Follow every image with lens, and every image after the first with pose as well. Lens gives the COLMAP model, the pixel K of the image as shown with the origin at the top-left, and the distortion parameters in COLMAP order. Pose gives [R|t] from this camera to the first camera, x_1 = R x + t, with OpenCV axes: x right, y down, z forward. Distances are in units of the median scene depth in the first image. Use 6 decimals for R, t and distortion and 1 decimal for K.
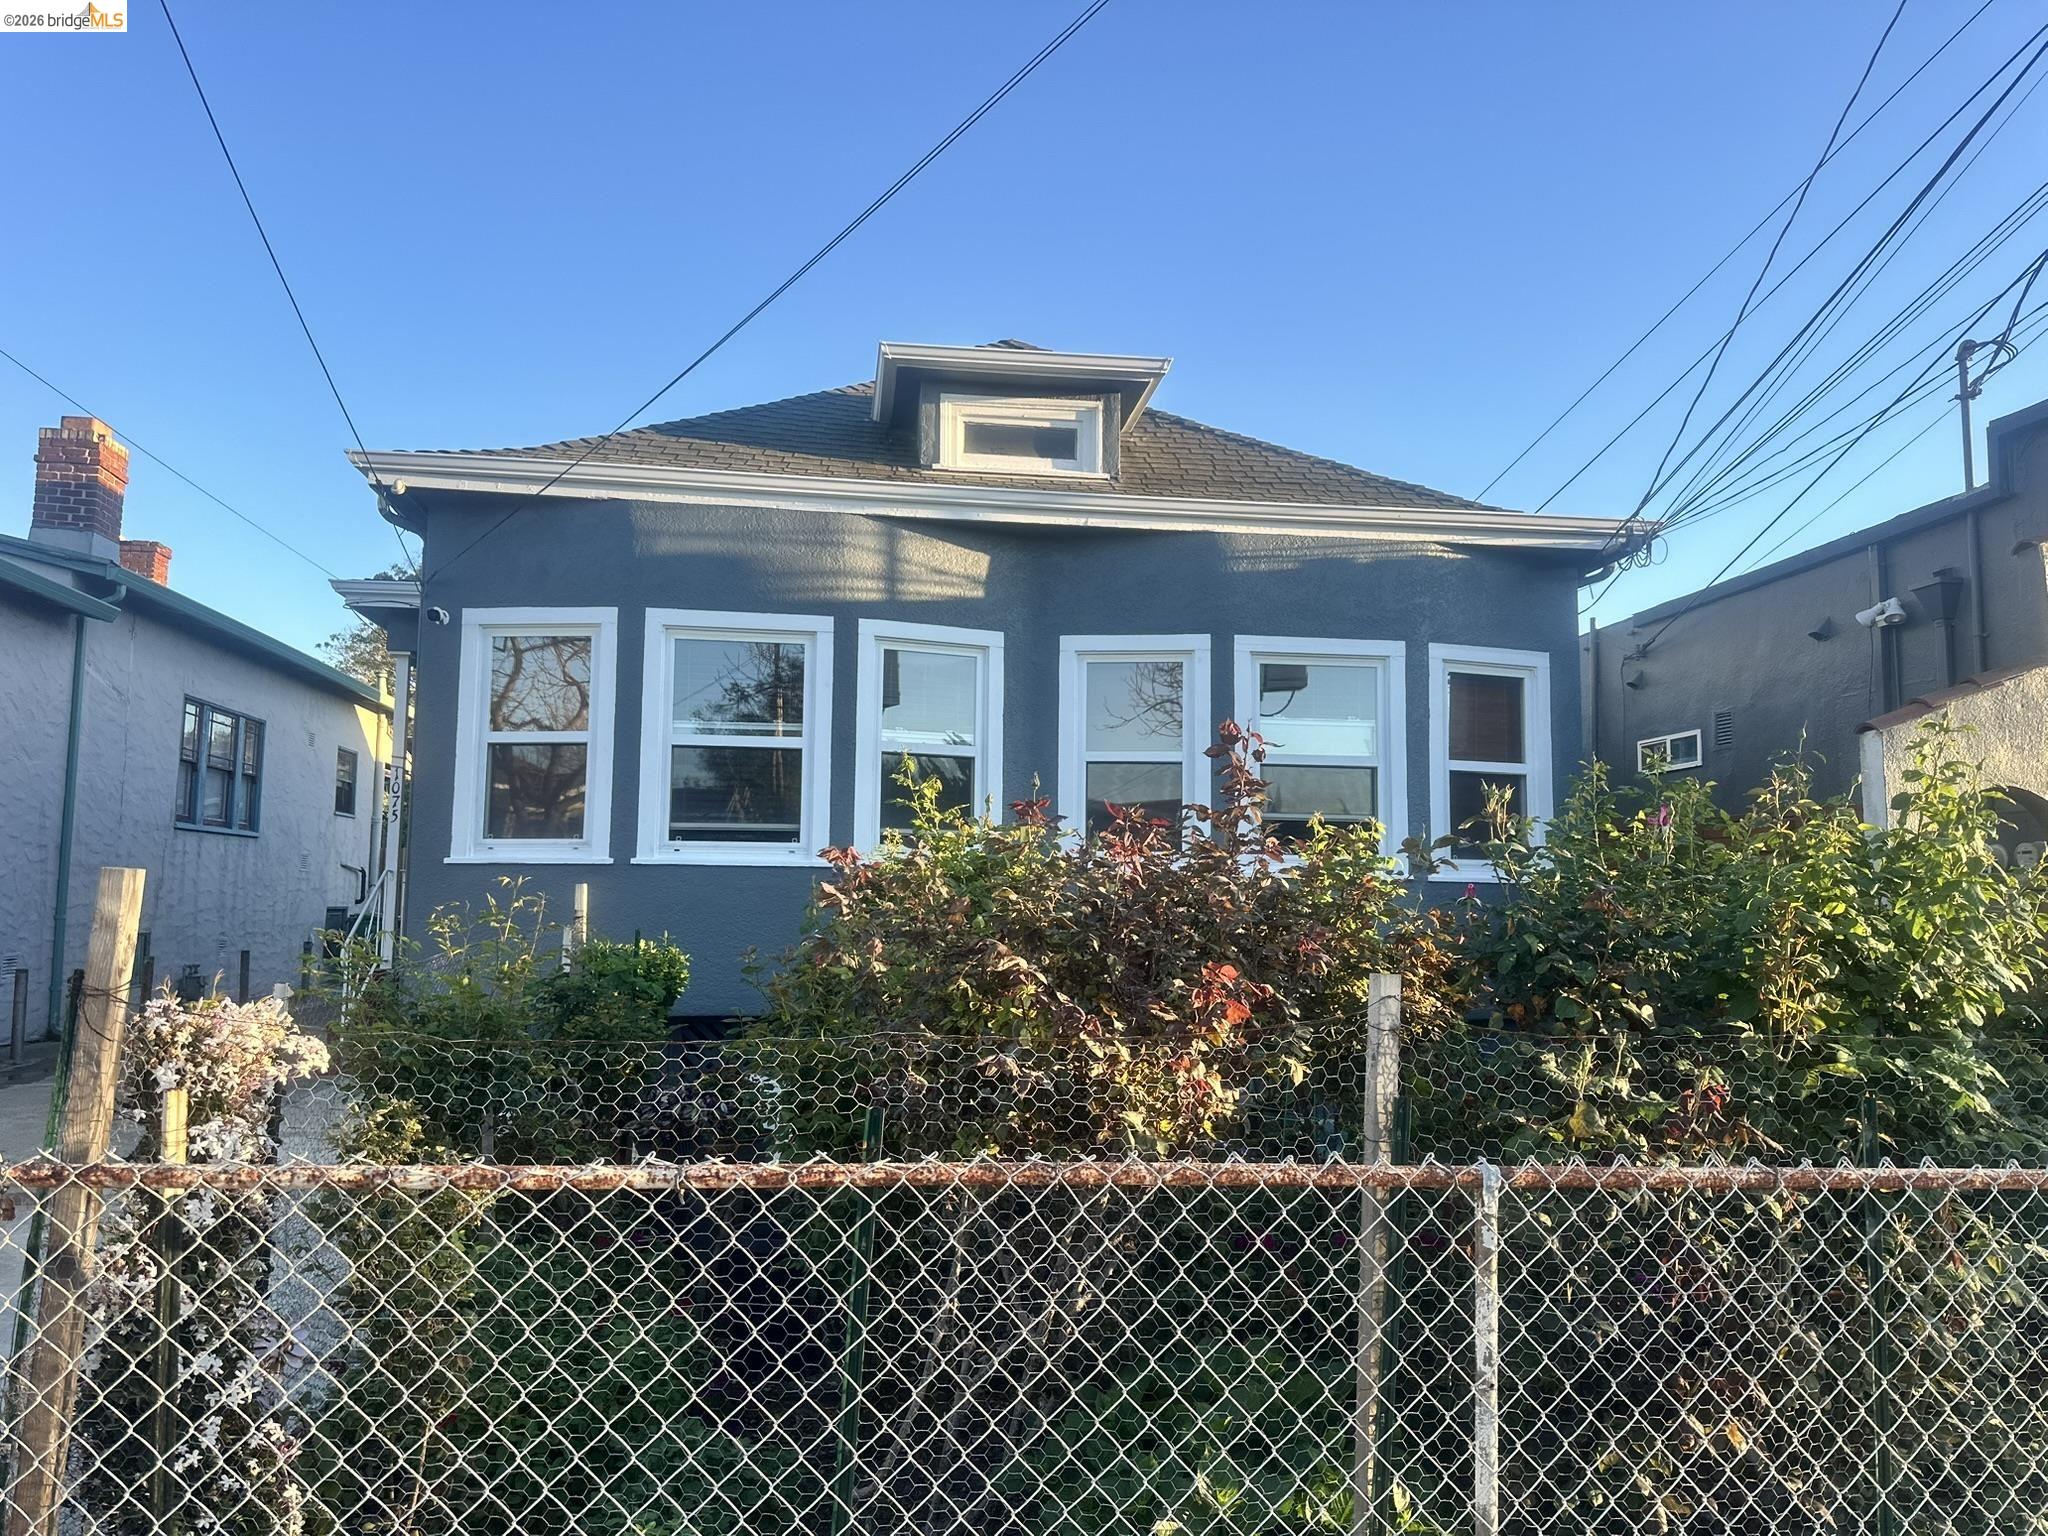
lens RADIAL K [[1441.6, 0, 1022.8], [0, 1441.6, 765.2], [0, 0, 1]] dist [0.049625, -0.060633]
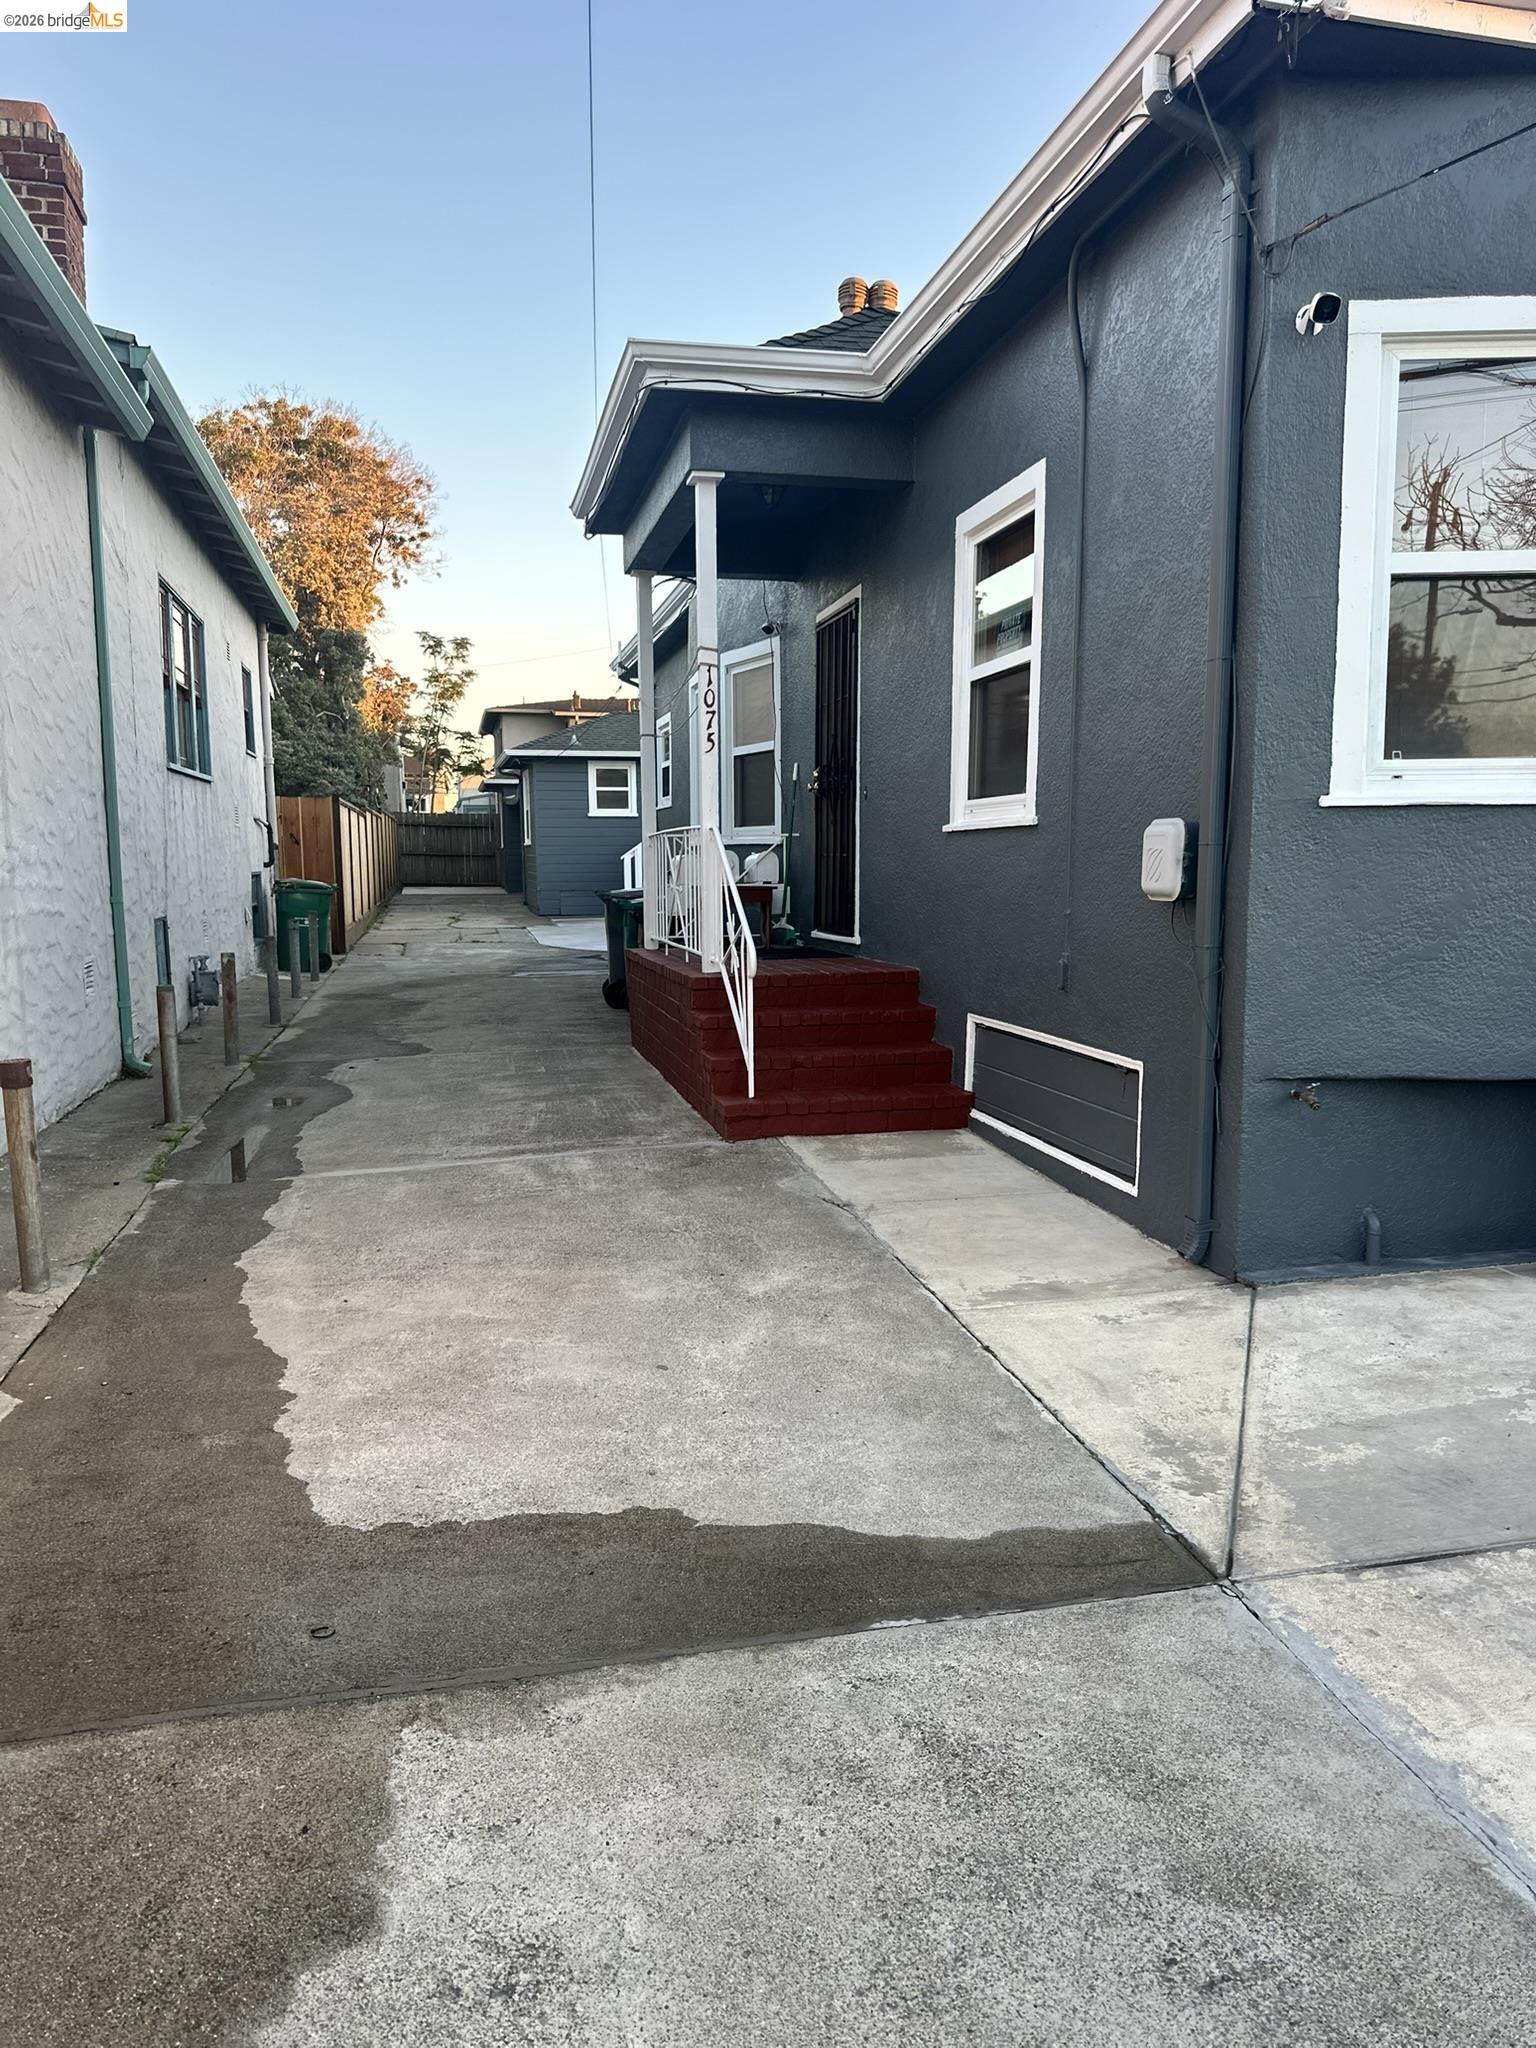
lens RADIAL K [[1441.6, 0, 753.7], [0, 1441.6, 1042.5], [0, 0, 1]] dist [0.049625, -0.060633]
pose [[0.997121, -0.029189, 0.069990, -0.603287], [0.012528, 0.973677, 0.227587, 0.025344], [-0.074790, -0.226054, 0.971239, 0.439948]]
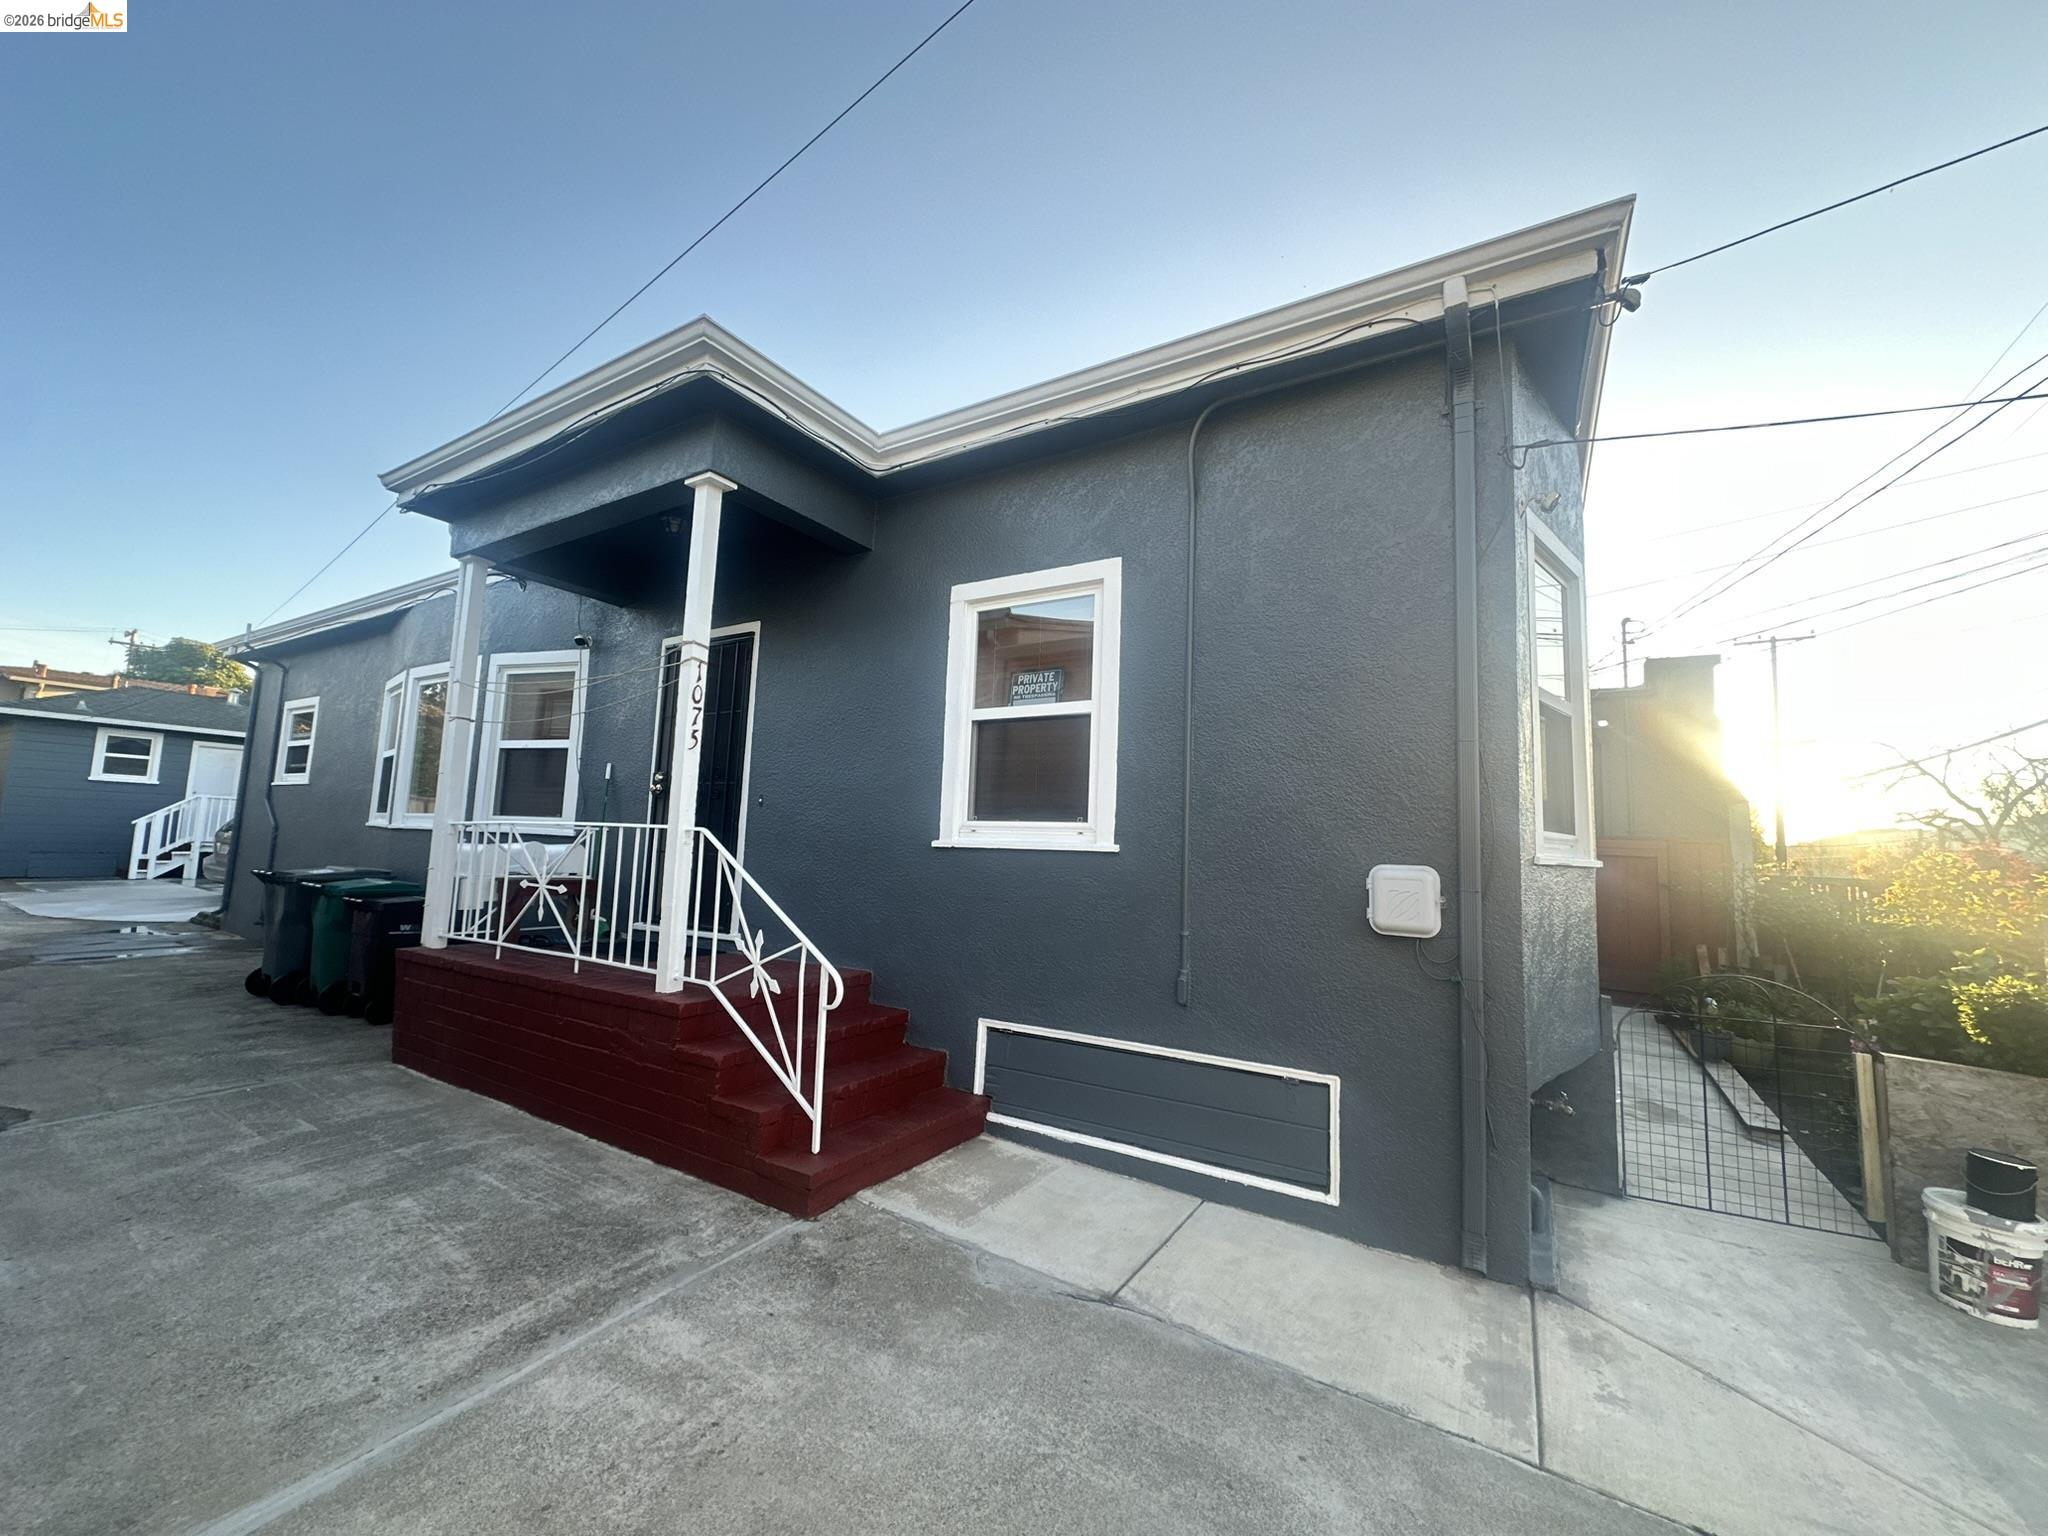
lens RADIAL K [[823.5, 0, 1059.9], [0, 823.5, 769.3], [0, 0, 1]] dist [-0.003477, 0.000228]
pose [[0.633473, 0.083759, 0.769218, -0.785407], [-0.104671, 0.994262, -0.022065, 0.050938], [-0.766652, -0.066537, 0.638605, 0.863917]]
